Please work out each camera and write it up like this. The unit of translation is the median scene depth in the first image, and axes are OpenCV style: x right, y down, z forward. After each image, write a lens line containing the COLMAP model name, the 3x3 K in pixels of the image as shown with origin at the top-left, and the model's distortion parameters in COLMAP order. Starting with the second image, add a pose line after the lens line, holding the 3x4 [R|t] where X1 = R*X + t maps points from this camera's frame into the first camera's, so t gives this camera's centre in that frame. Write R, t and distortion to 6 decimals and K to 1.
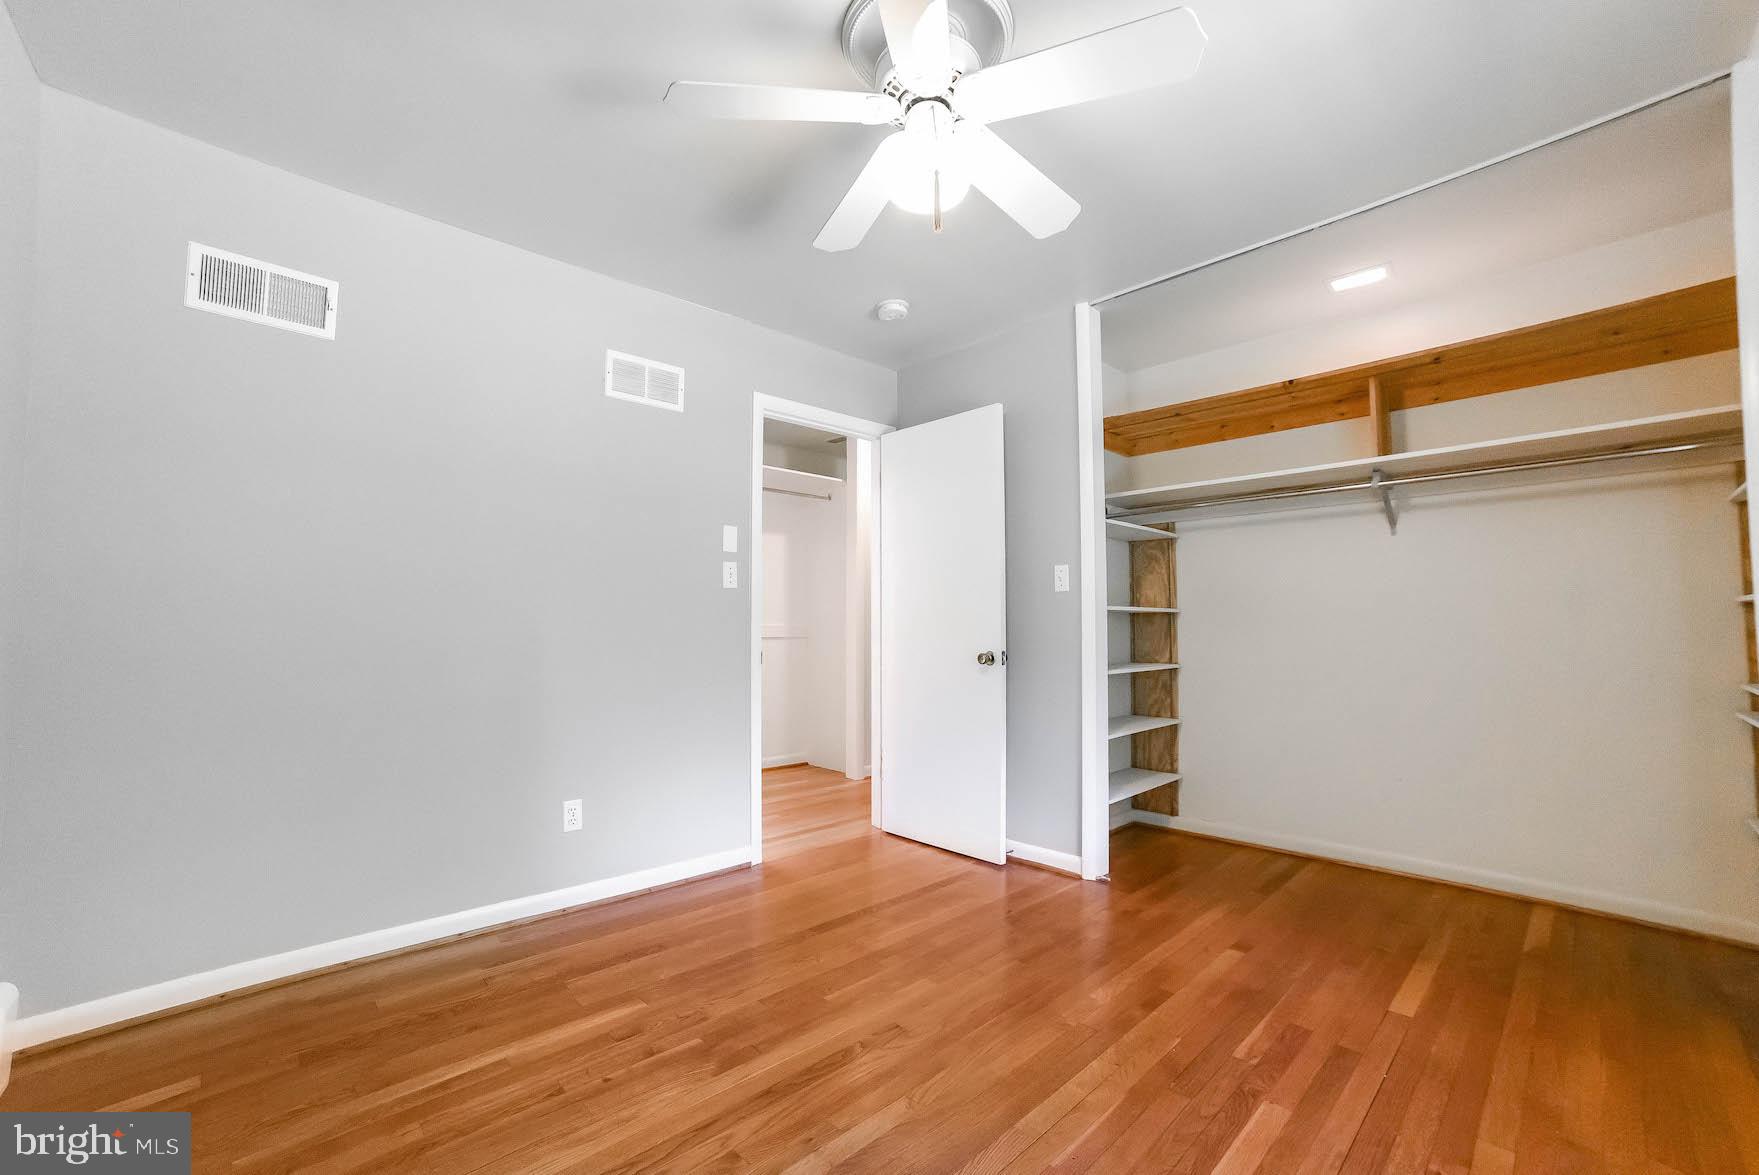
lens RADIAL K [[702.5, 0, 879.0], [0, 702.5, 597.6], [0, 0, 1]] dist [-0.099349, 0.037996]
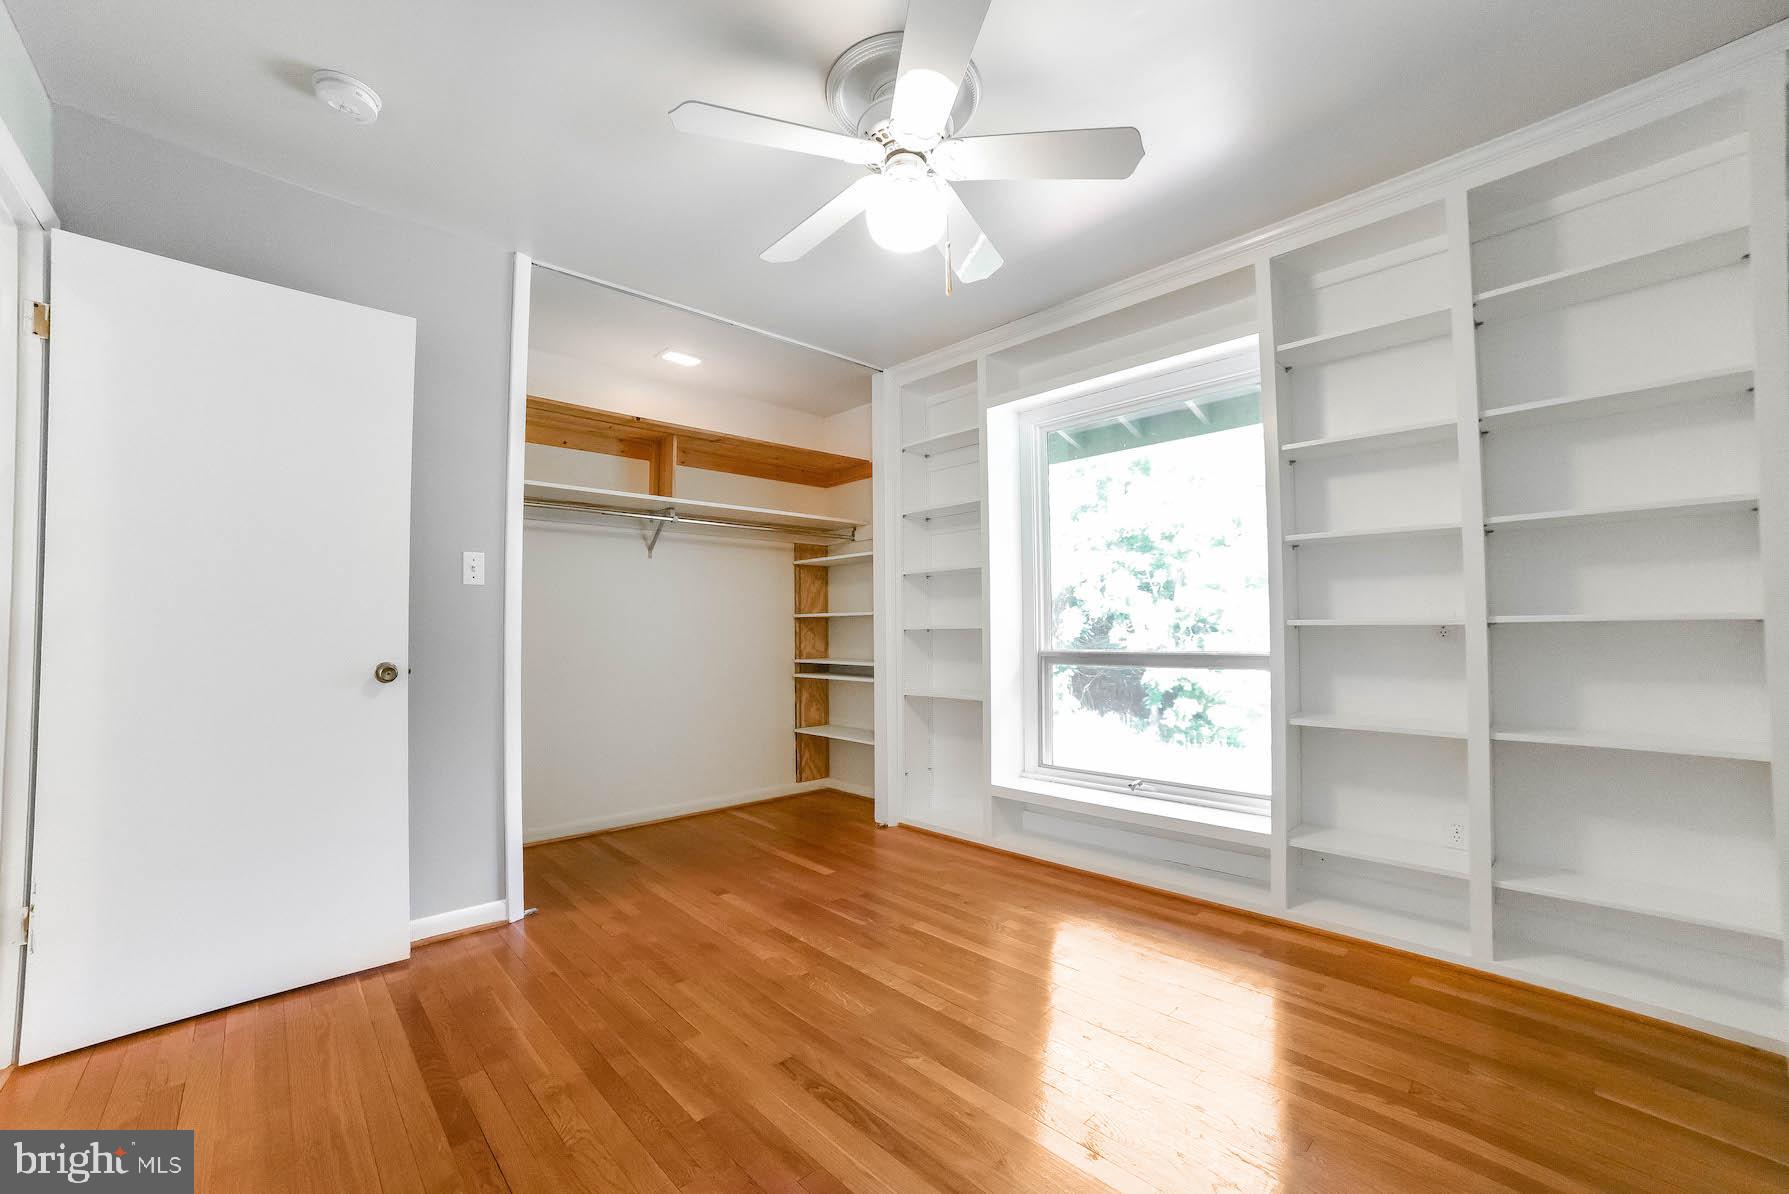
lens RADIAL K [[714.5, 0, 894.0], [0, 714.5, 607.3], [0, 0, 1]] dist [-0.099349, 0.037996]
pose [[-0.001935, 0.032466, 0.999471, -0.629976], [-0.040757, 0.998640, -0.032518, 0.027930], [-0.999167, -0.040798, -0.000609, 0.596028]]
